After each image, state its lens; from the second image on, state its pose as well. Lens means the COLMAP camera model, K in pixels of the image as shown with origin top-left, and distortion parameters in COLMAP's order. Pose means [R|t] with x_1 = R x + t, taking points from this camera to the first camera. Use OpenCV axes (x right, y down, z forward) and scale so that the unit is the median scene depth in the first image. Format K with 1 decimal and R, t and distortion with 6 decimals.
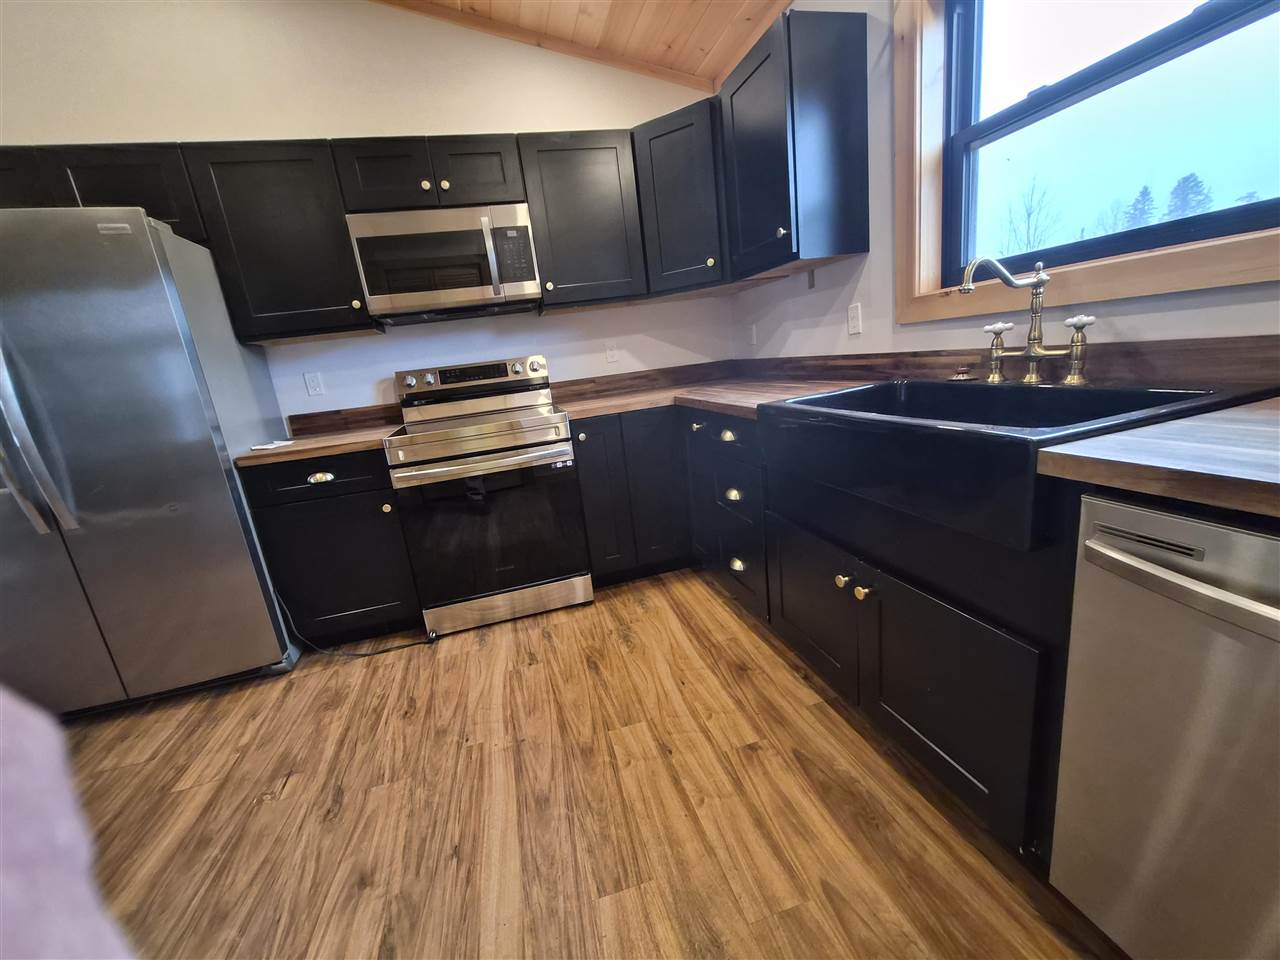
lens RADIAL K [[500.1, 0, 621.2], [0, 500.1, 478.7], [0, 0, 1]] dist [-0.000810, -0.002765]
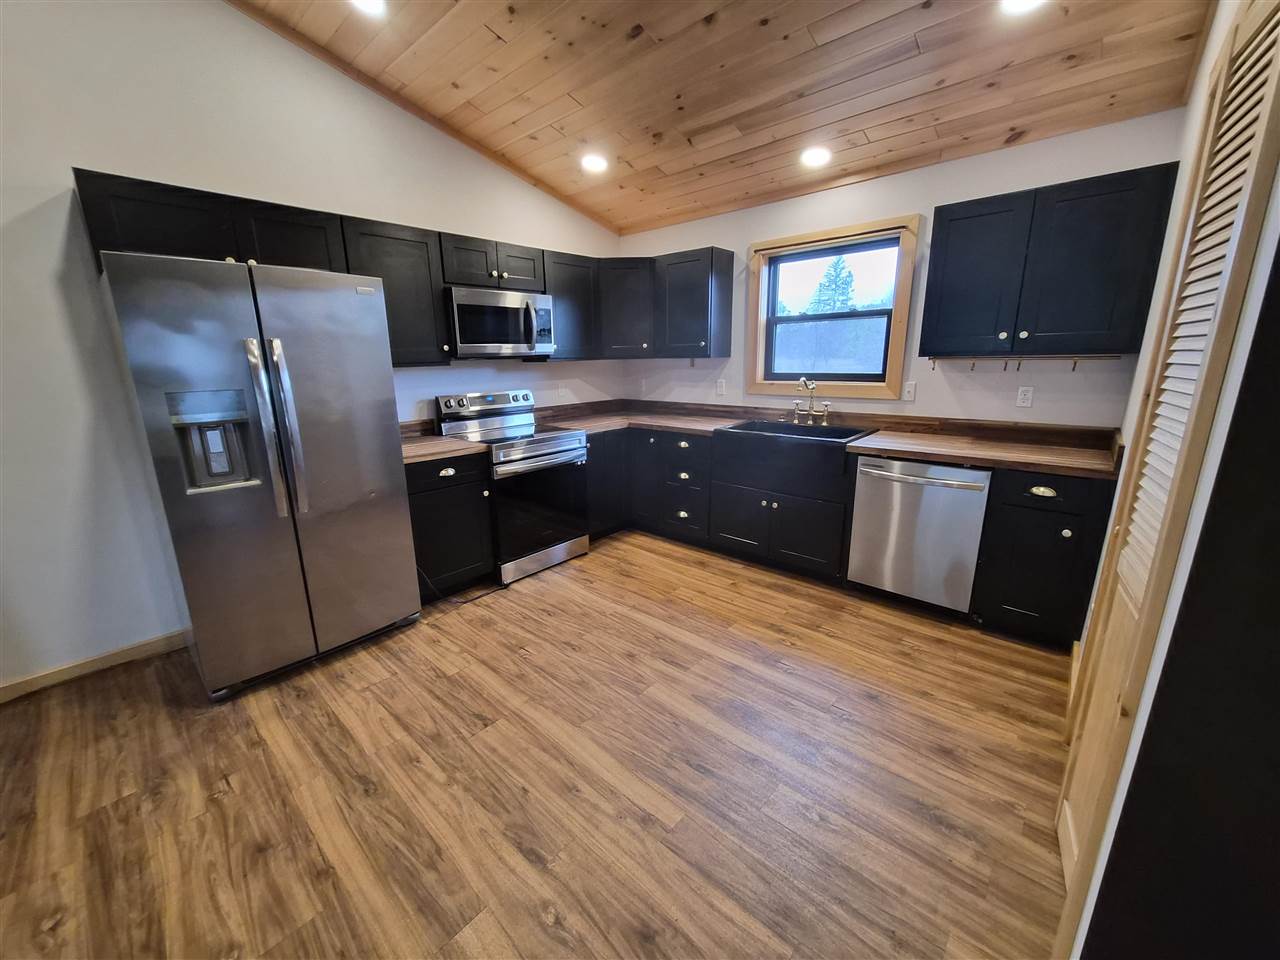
lens RADIAL K [[501.5, 0, 622.1], [0, 501.5, 478.7], [0, 0, 1]] dist [0.000110, -0.000312]
pose [[0.836186, -0.026697, 0.547795, -1.158383], [0.049921, 0.998373, -0.027548, 0.094591], [-0.546168, 0.050382, 0.836159, -0.521249]]
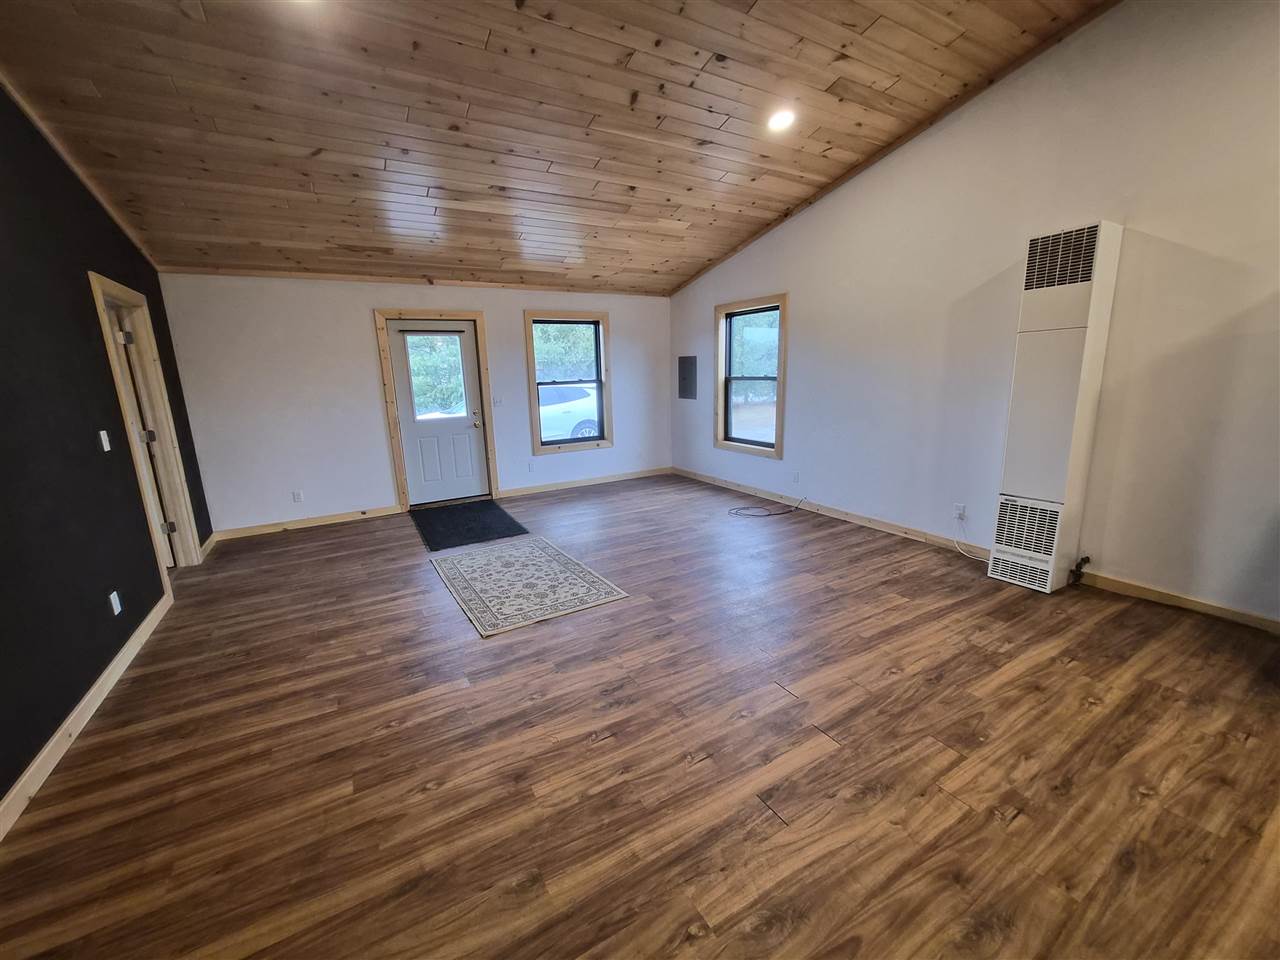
lens RADIAL K [[500.1, 0, 621.2], [0, 500.1, 478.7], [0, 0, 1]] dist [-0.000810, -0.002765]
pose [[0.252182, 0.310992, -0.916345, -0.787730], [-0.229301, 0.939185, 0.255639, 0.118507], [0.940120, 0.145652, 0.308157, -1.006004]]
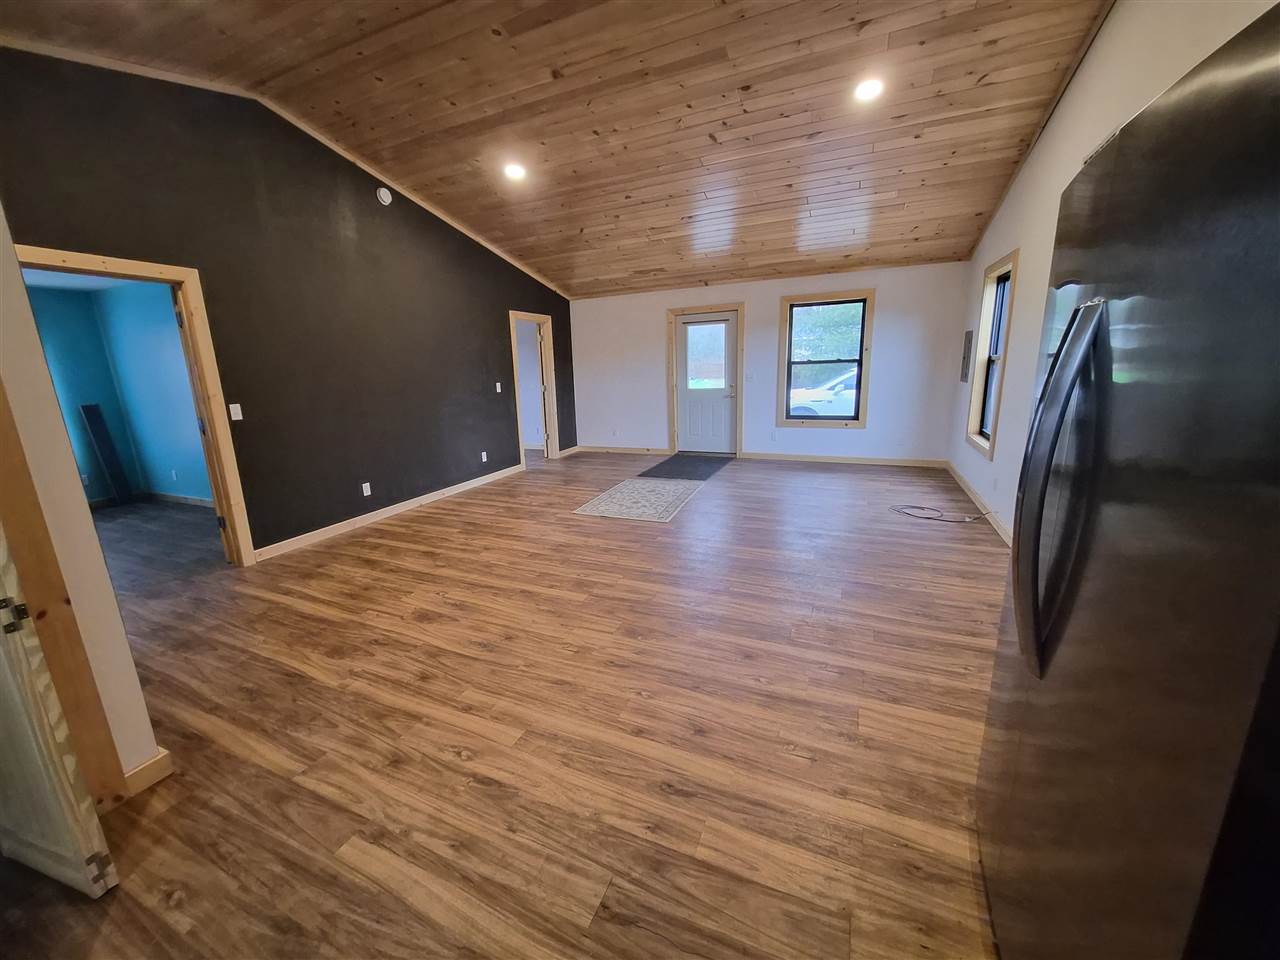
lens RADIAL K [[500.1, 0, 621.2], [0, 500.1, 478.7], [0, 0, 1]] dist [-0.000810, -0.002765]
pose [[-0.628278, 0.308031, -0.714412, -0.455970], [-0.075400, 0.889849, 0.449982, -0.344899], [0.774327, 0.336580, -0.535847, 0.882961]]
